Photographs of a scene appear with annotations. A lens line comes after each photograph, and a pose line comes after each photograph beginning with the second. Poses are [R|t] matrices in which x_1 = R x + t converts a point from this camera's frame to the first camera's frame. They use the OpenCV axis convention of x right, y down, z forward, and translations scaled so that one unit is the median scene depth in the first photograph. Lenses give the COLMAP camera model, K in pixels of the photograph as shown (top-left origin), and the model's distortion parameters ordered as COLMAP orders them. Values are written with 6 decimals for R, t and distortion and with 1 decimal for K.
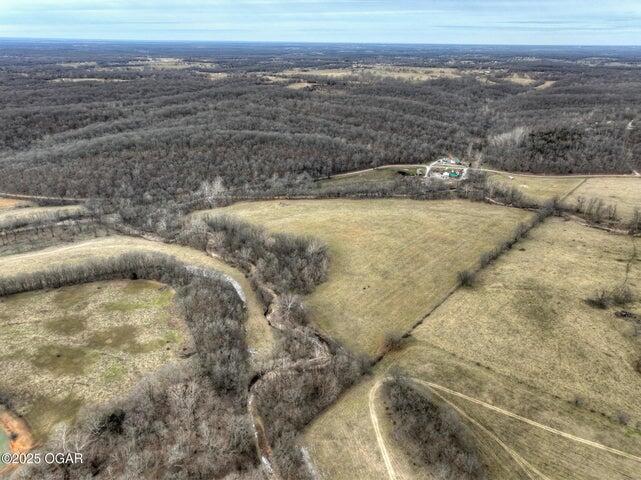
lens RADIAL K [[451.2, 0, 320.5], [0, 451.2, 240.0], [0, 0, 1]] dist [-0.004347, 0.024039]
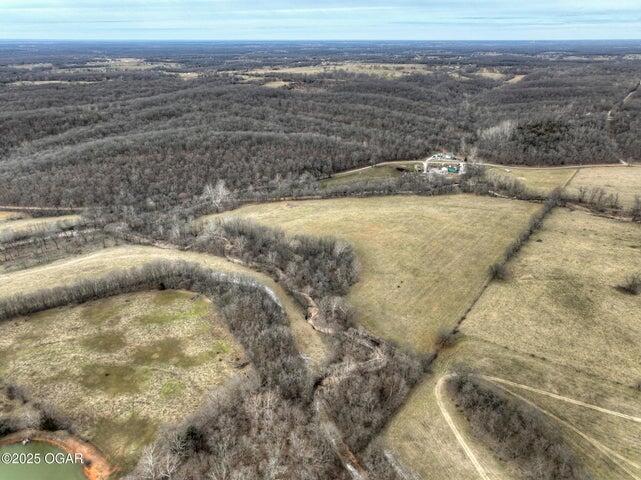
lens RADIAL K [[451.2, 0, 320.5], [0, 451.2, 240.0], [0, 0, 1]] dist [-0.004347, 0.024039]
pose [[0.996309, -0.045016, 0.073087, -0.104316], [0.044648, 0.998981, 0.006657, -0.007787], [-0.073313, -0.003369, 0.997303, 0.009609]]
